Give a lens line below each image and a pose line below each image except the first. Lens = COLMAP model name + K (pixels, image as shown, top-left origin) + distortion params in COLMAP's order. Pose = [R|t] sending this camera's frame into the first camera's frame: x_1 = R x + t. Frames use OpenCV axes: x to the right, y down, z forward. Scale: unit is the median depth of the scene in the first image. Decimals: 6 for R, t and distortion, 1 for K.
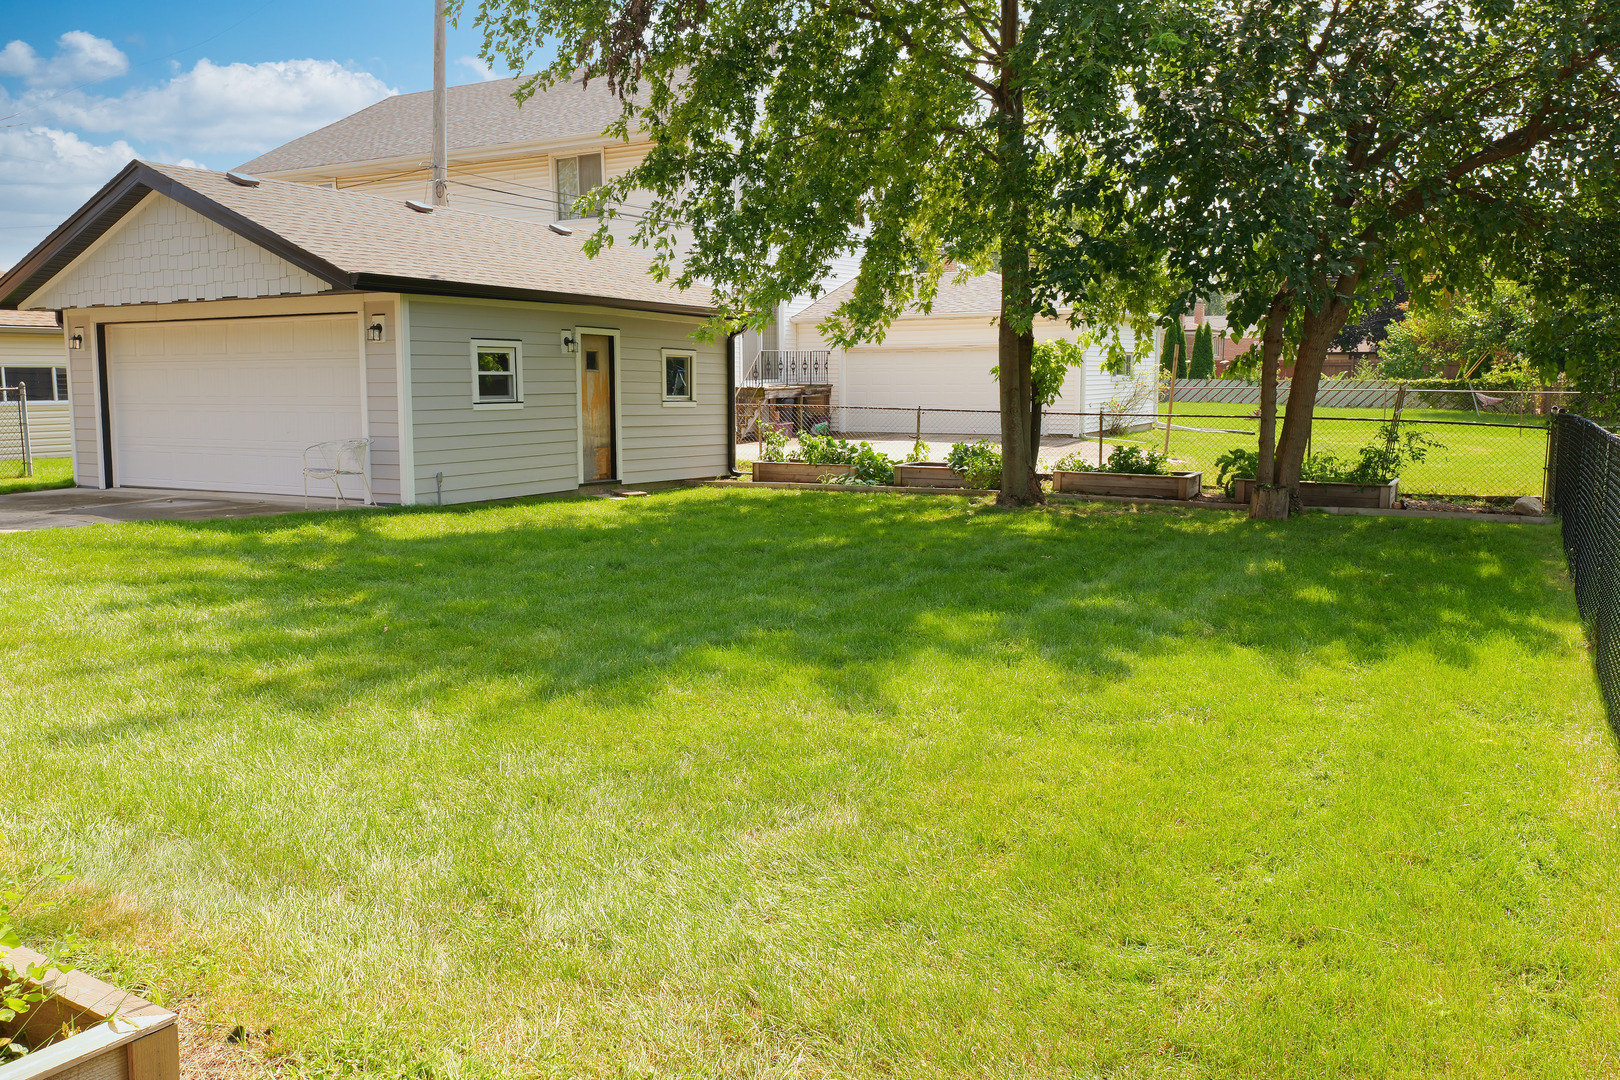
lens RADIAL K [[1287.3, 0, 813.7], [0, 1287.3, 537.3], [0, 0, 1]] dist [0.016389, -0.016806]
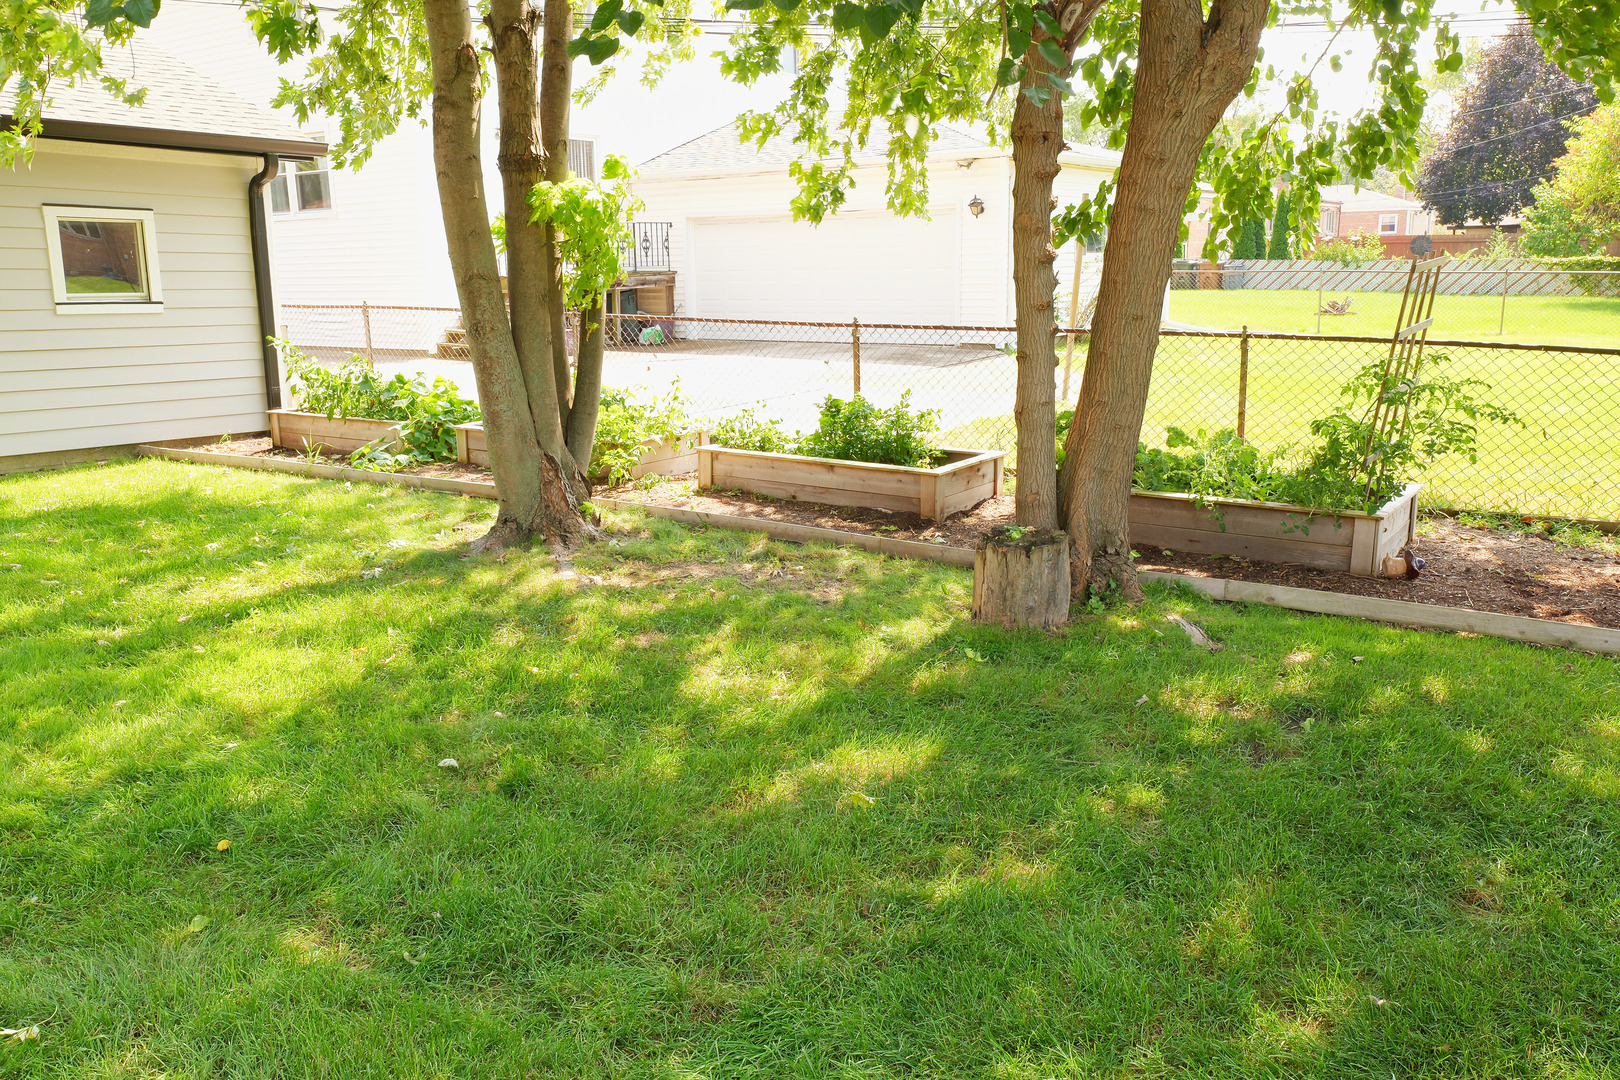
lens RADIAL K [[1287.3, 0, 805.5], [0, 1287.3, 541.3], [0, 0, 1]] dist [0.016389, -0.016806]
pose [[0.994901, 0.012461, -0.100083, 0.164779], [-0.003603, 0.996096, 0.088199, -0.035471], [0.100792, -0.087388, 0.991062, 0.311505]]
